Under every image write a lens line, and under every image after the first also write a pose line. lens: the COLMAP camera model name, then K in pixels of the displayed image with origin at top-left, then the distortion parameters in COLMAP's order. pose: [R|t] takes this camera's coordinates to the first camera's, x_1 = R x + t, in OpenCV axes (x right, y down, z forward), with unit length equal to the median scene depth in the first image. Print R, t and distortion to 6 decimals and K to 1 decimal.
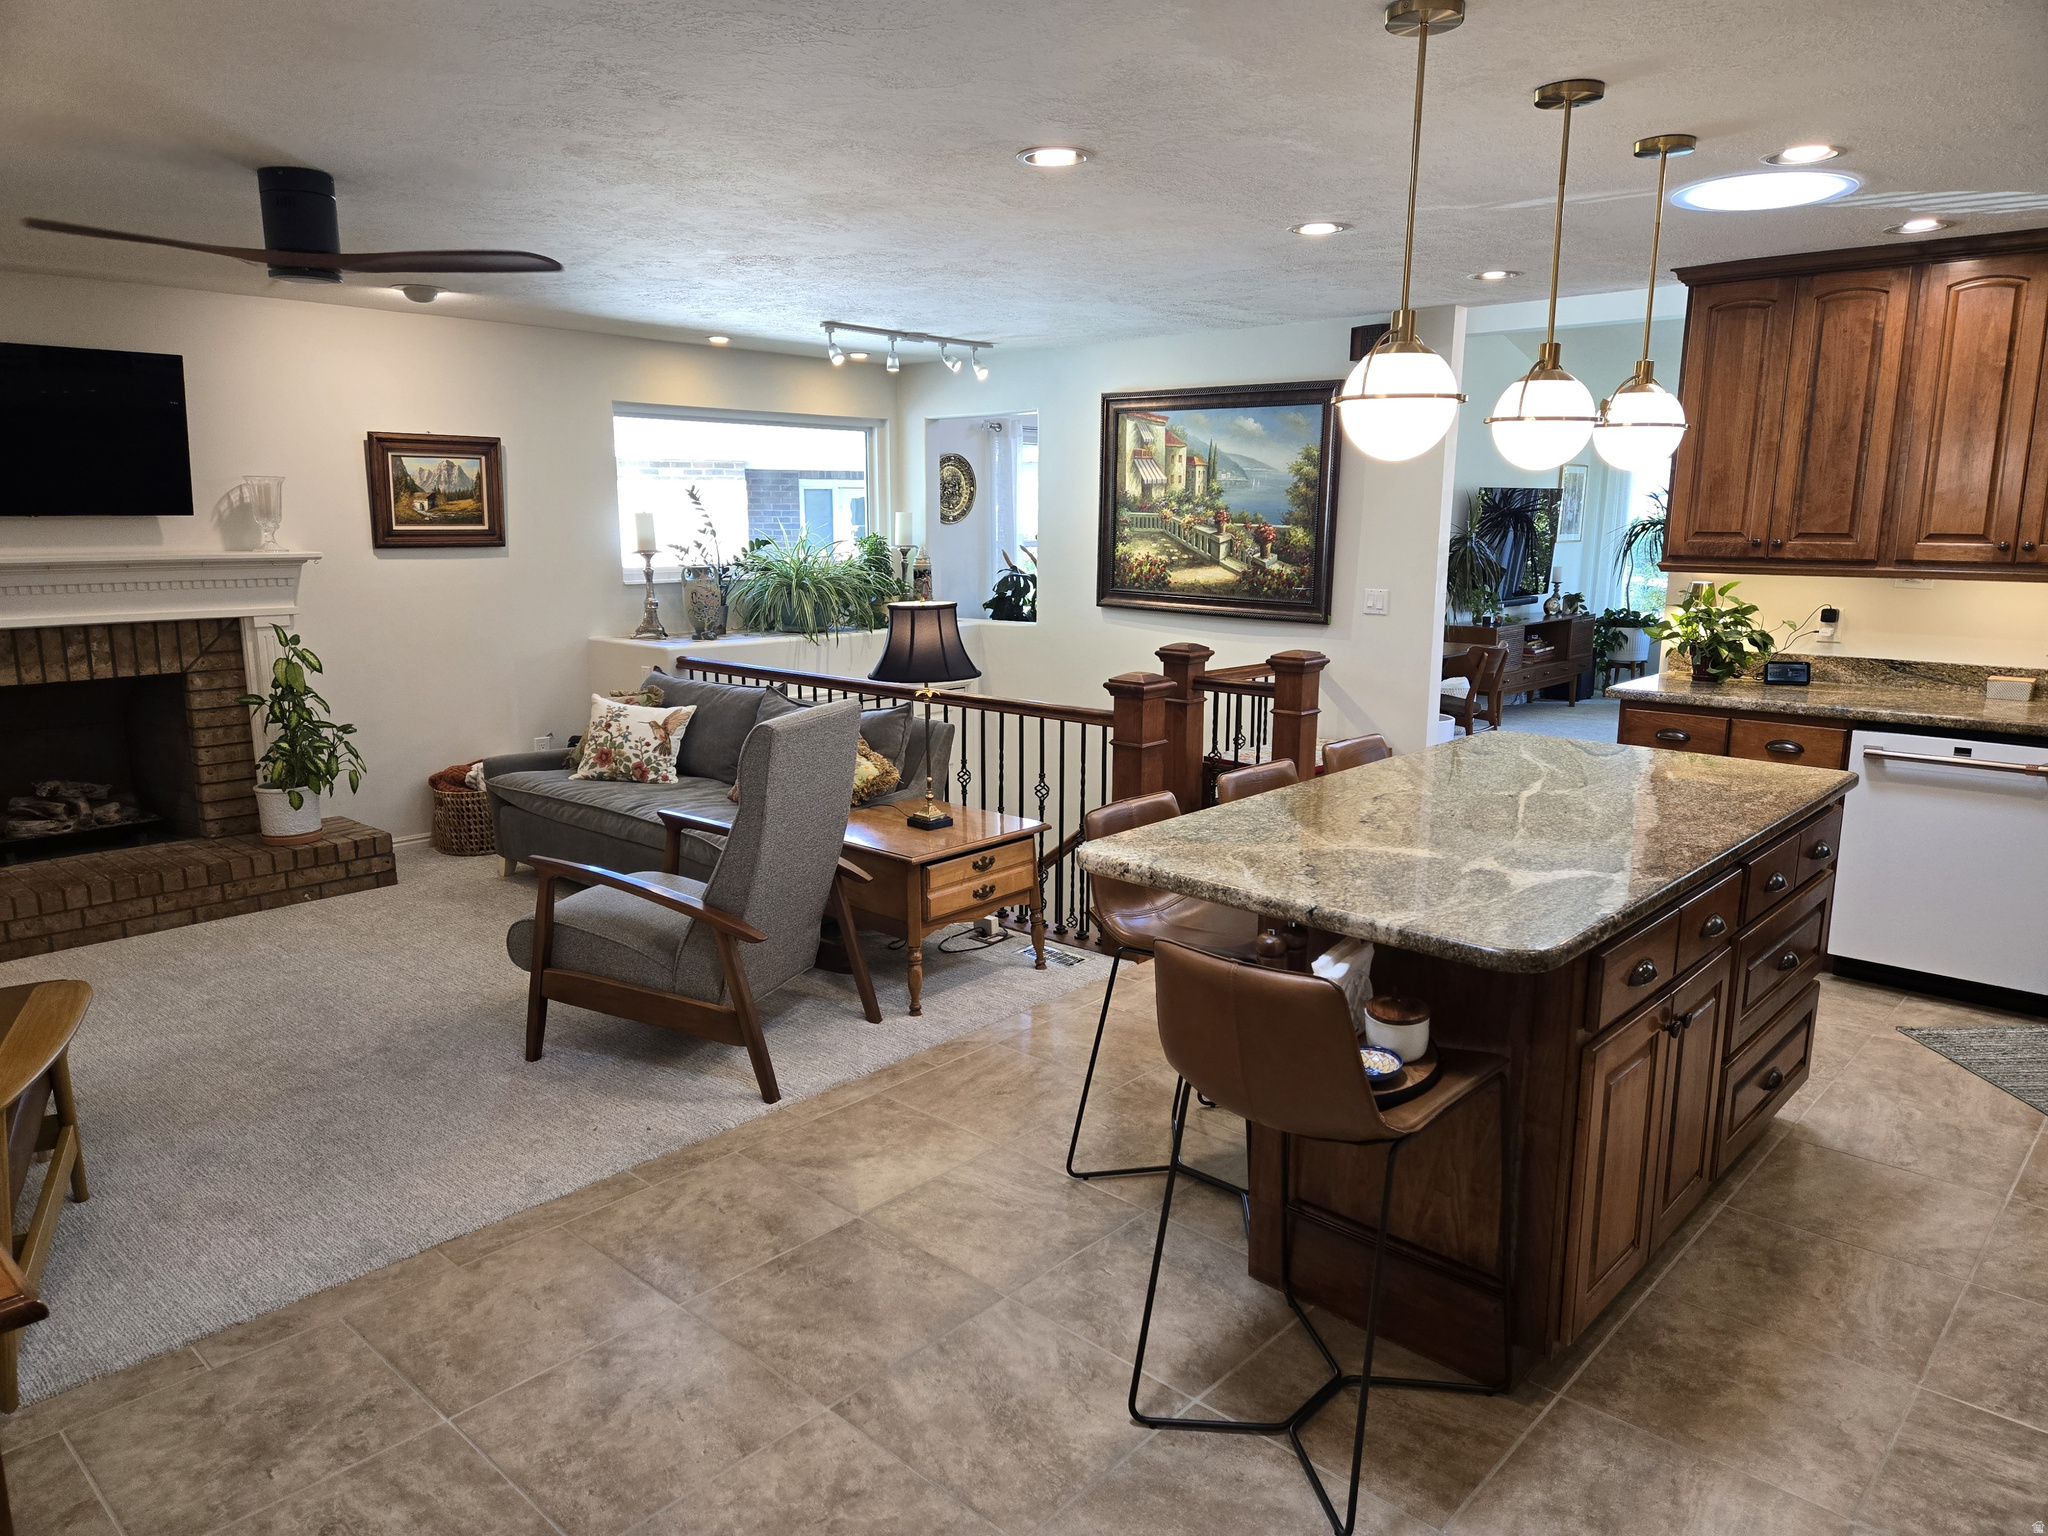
lens RADIAL K [[1368.7, 0, 1018.9], [0, 1368.7, 767.9], [0, 0, 1]] dist [0.078111, -0.074107]
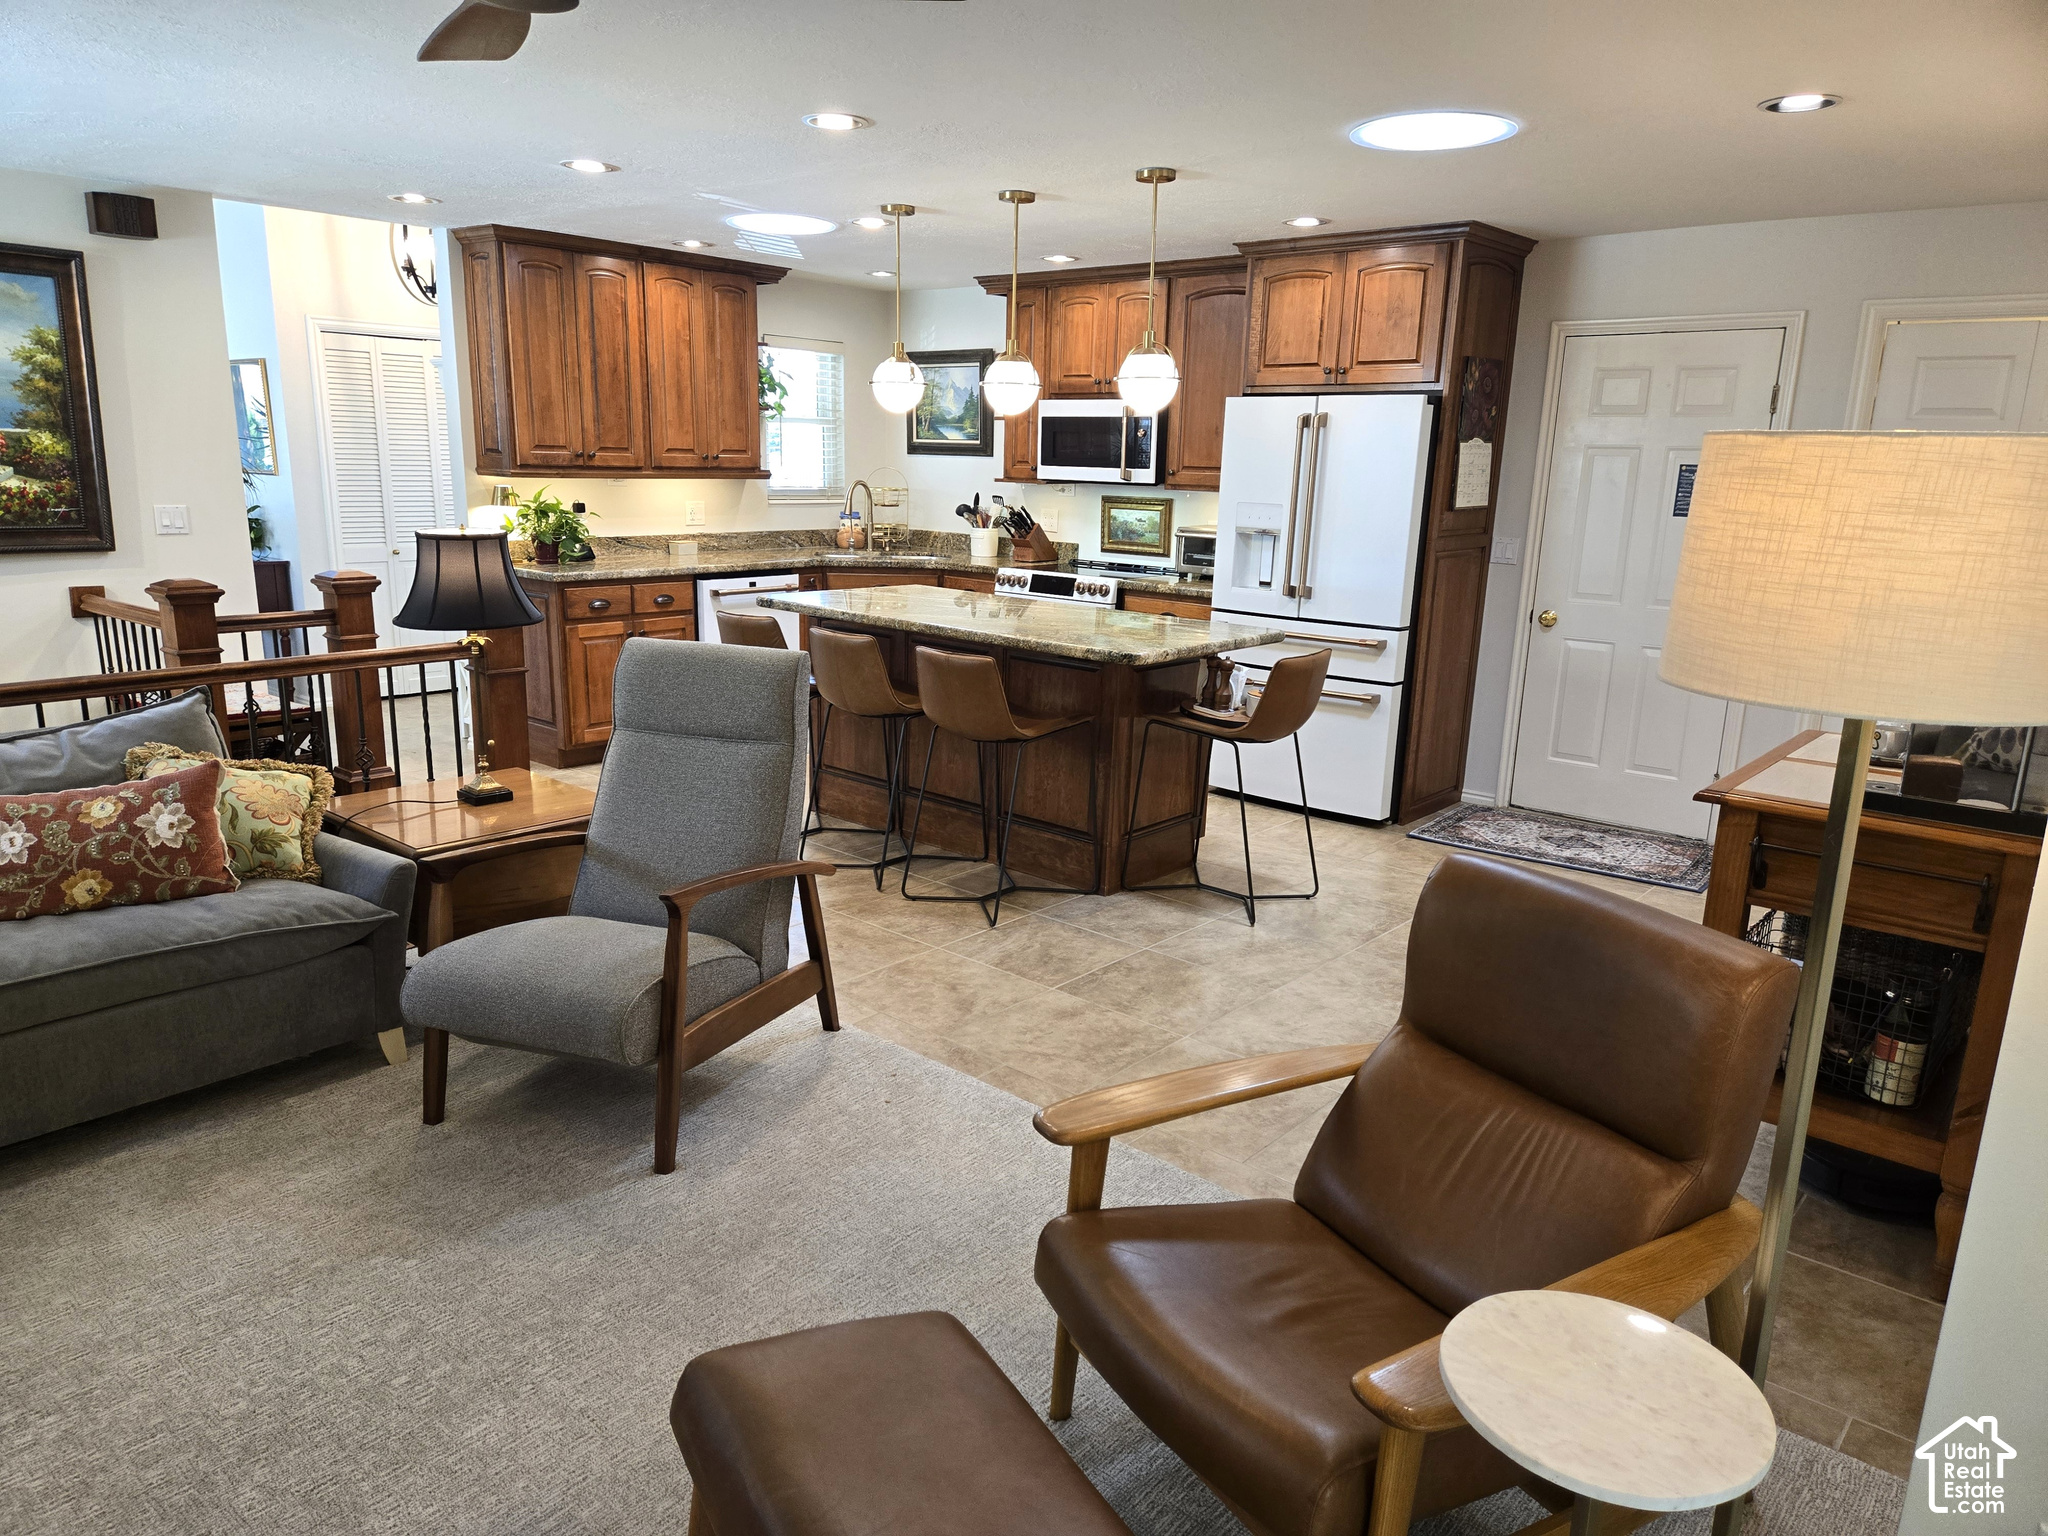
lens RADIAL K [[1368.7, 0, 1013.1], [0, 1368.7, 776.5], [0, 0, 1]] dist [0.078111, -0.074107]
pose [[-0.031053, -0.236378, 0.971165, -1.003997], [0.161193, 0.957731, 0.238262, -0.136957], [-0.986434, 0.163944, 0.008362, 0.753500]]
